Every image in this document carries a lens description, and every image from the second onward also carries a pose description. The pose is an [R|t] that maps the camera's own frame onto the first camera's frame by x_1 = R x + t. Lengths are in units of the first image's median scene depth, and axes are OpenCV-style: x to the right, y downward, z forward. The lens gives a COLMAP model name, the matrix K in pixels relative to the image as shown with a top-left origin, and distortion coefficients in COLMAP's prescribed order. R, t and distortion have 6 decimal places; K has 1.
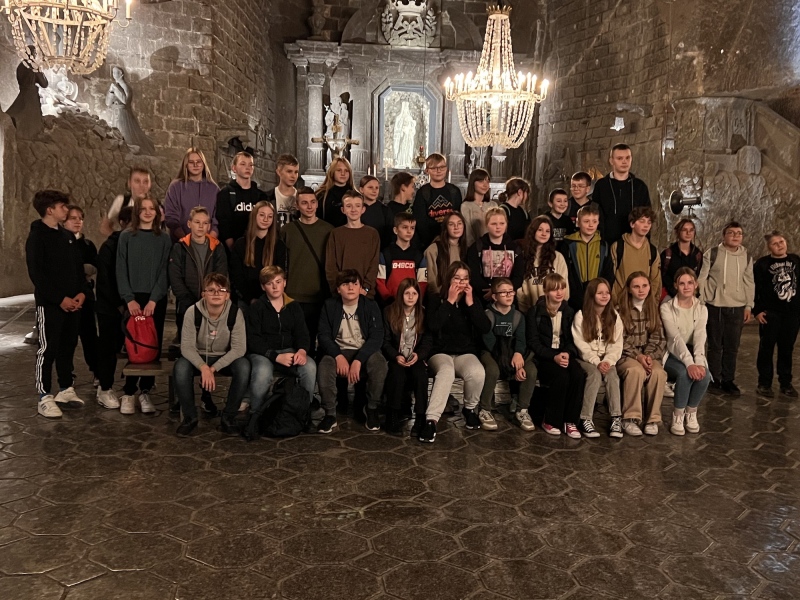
lens RADIAL K [[860.0, 0, 399.3], [0, 860.0, 298.8], [0, 0, 1]] dist [-0.028297, 0.000000]
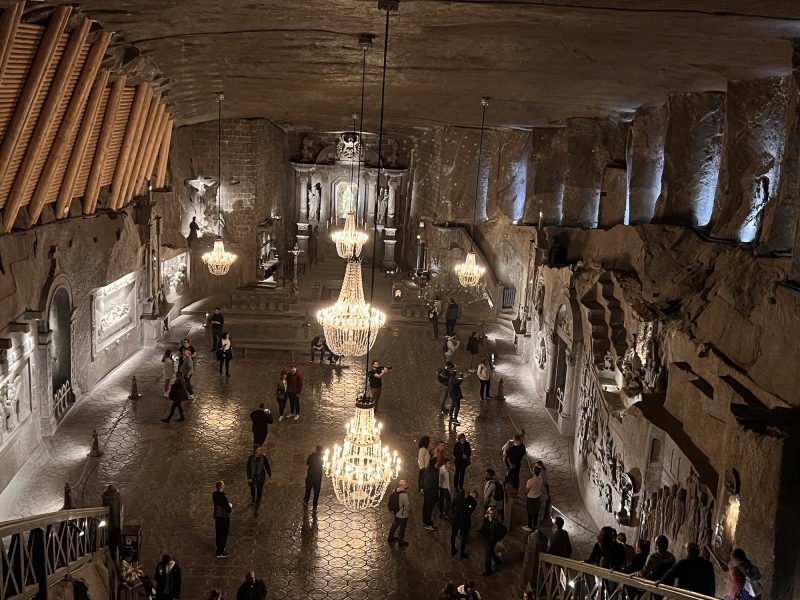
lens RADIAL K [[907.7, 0, 400.3], [0, 907.7, 300.4], [0, 0, 1]] dist [0.008816, 0.000000]
pose [[0.996766, 0.049253, -0.063490, 0.308342], [-0.037944, 0.984987, 0.168405, -0.351741], [0.070832, -0.165452, 0.983671, -1.301493]]
